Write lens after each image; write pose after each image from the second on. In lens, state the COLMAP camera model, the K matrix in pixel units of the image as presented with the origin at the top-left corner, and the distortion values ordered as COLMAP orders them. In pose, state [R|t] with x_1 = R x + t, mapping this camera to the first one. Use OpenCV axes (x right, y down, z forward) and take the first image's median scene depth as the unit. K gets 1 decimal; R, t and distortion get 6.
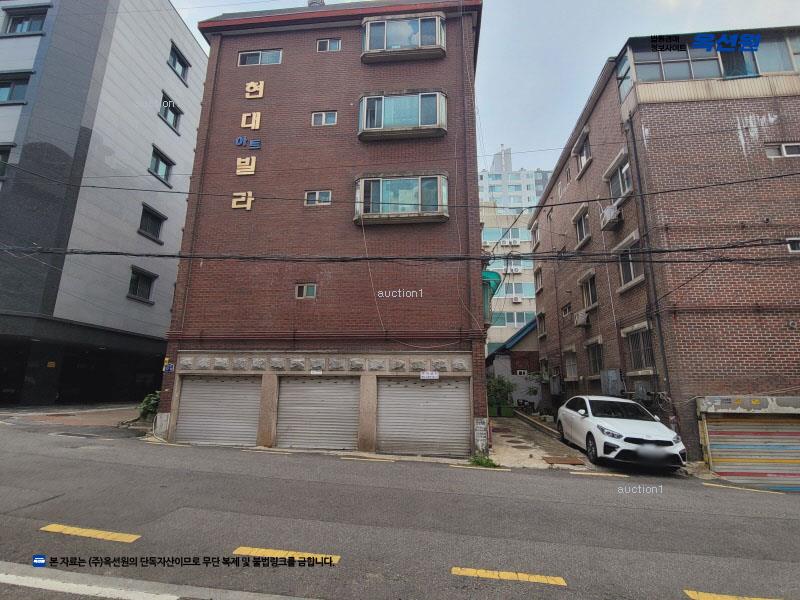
lens RADIAL K [[387.4, 0, 400.0], [0, 387.4, 300.0], [0, 0, 1]] dist [0.001318, 0.000269]
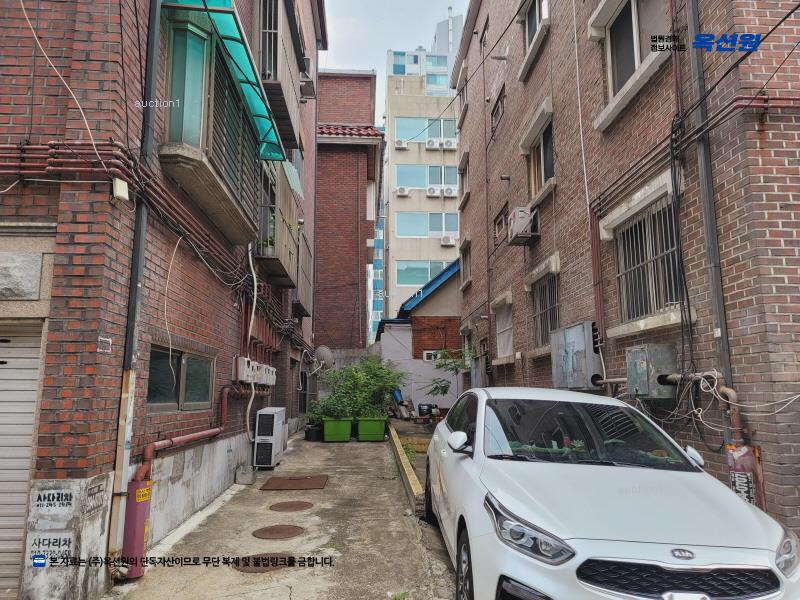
lens RADIAL K [[578.9, 0, 400.0], [0, 578.9, 300.0], [0, 0, 1]] dist [0.081482, -0.001700]
pose [[0.984983, 0.009530, 0.172388, 0.293150], [-0.021229, 0.997584, 0.066149, 0.130262], [-0.171341, -0.068815, 0.982806, 0.487626]]
